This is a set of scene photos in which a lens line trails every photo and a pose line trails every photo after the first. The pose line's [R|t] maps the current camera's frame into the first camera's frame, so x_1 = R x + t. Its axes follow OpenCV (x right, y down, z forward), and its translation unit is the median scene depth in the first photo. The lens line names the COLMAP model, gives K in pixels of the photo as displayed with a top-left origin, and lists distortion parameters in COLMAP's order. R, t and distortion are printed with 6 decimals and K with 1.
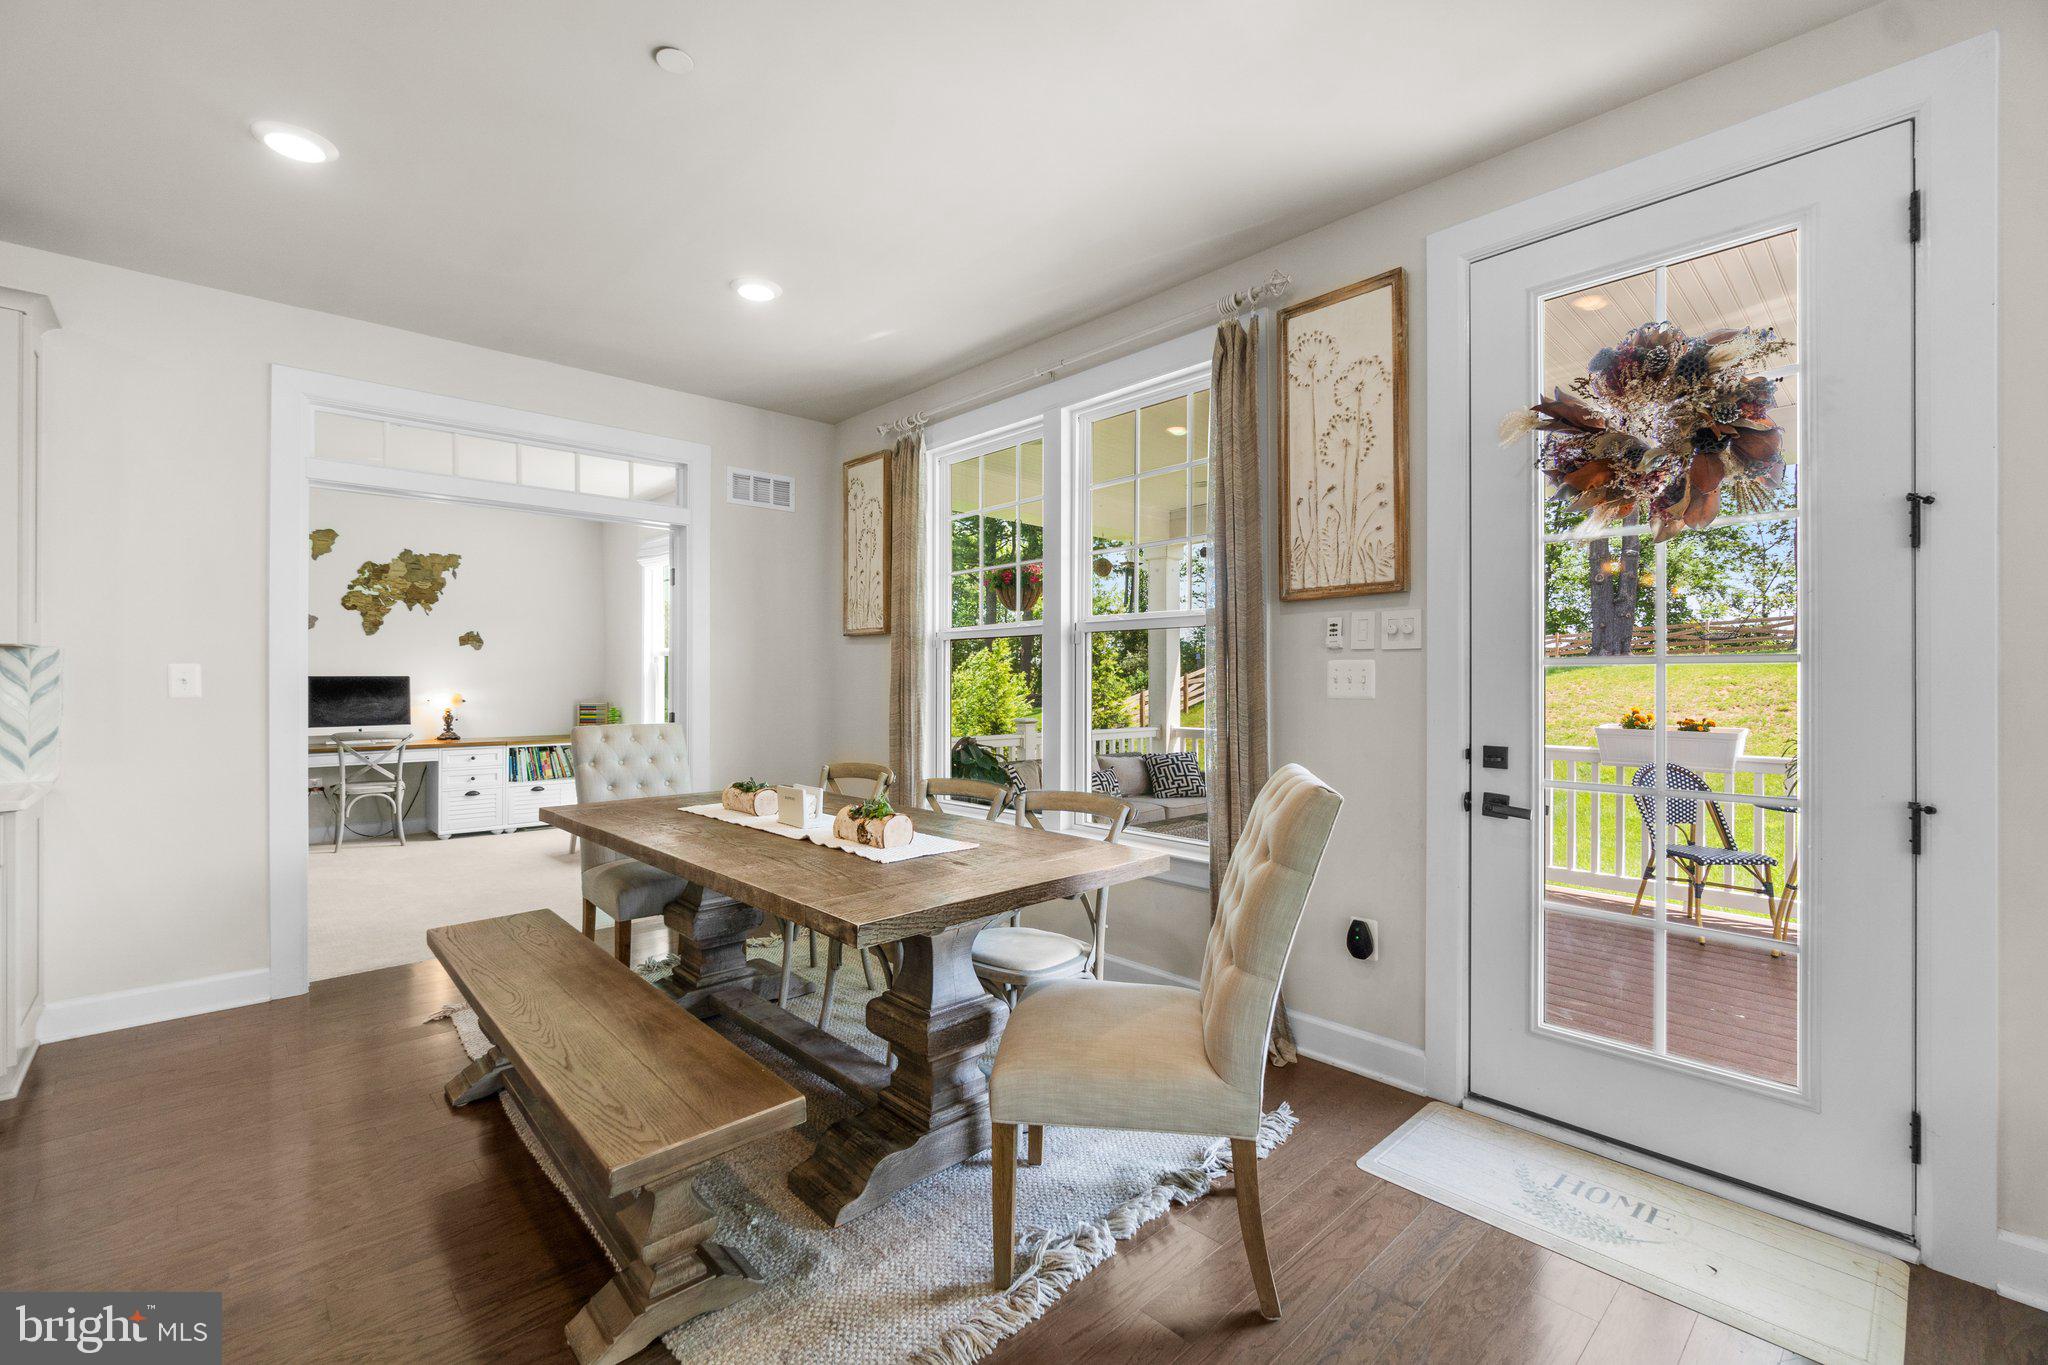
lens RADIAL K [[875.1, 0, 1017.9], [0, 875.1, 680.7], [0, 0, 1]] dist [-0.004591, -0.000540]
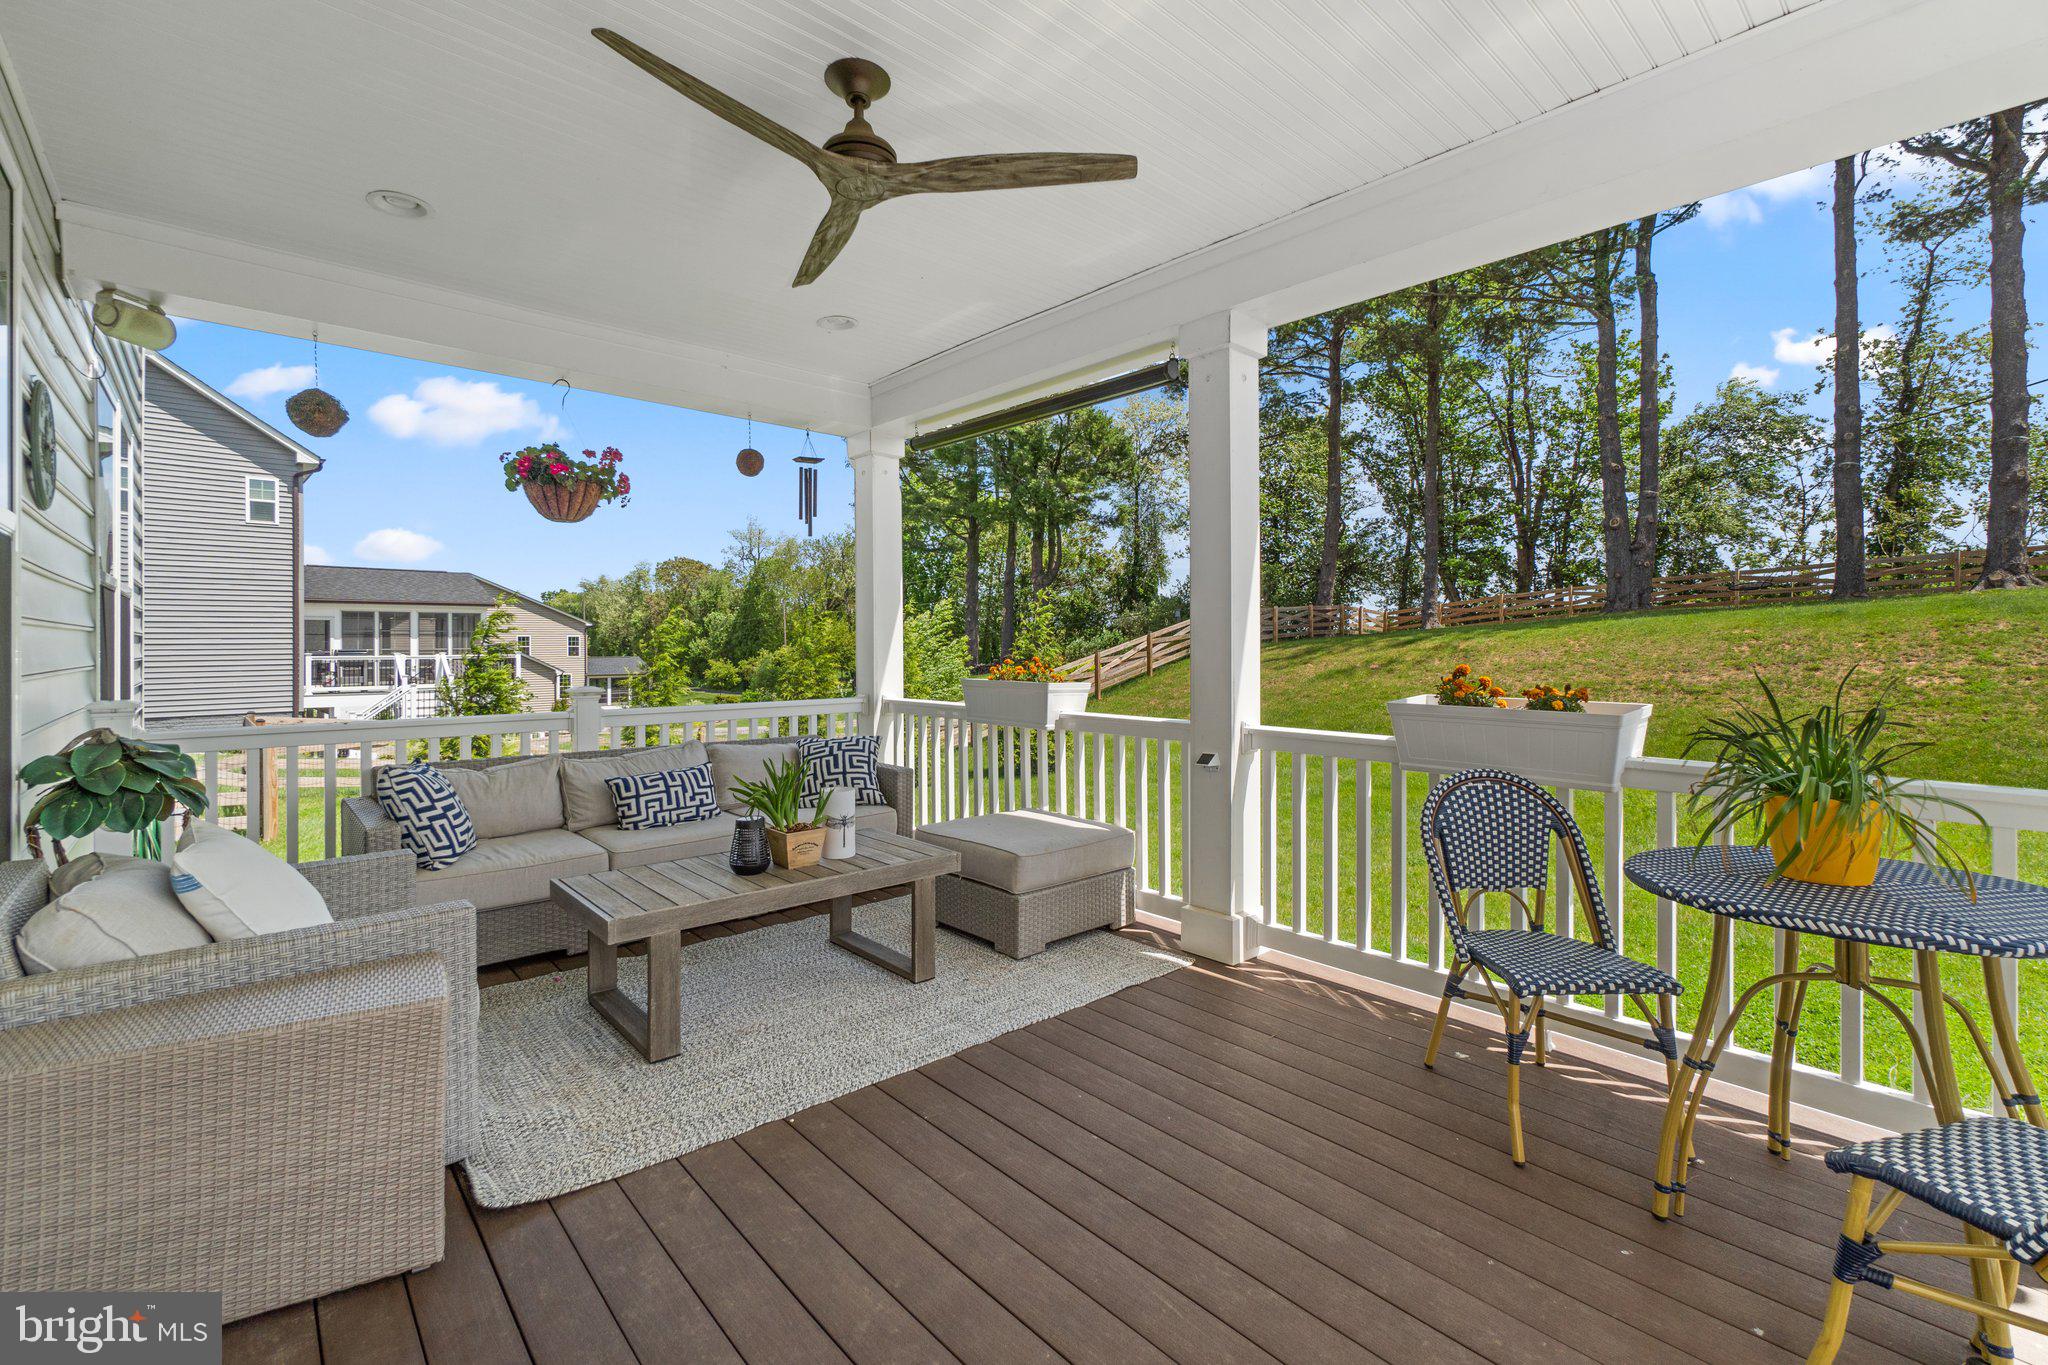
lens RADIAL K [[896.8, 0, 1026.7], [0, 896.8, 646.0], [0, 0, 1]] dist [-0.002387, -0.000184]
pose [[0.999904, -0.005445, -0.012713, 0.359392], [0.005487, 0.999980, 0.003249, 0.012880], [0.012695, -0.003319, 0.999914, 0.350874]]
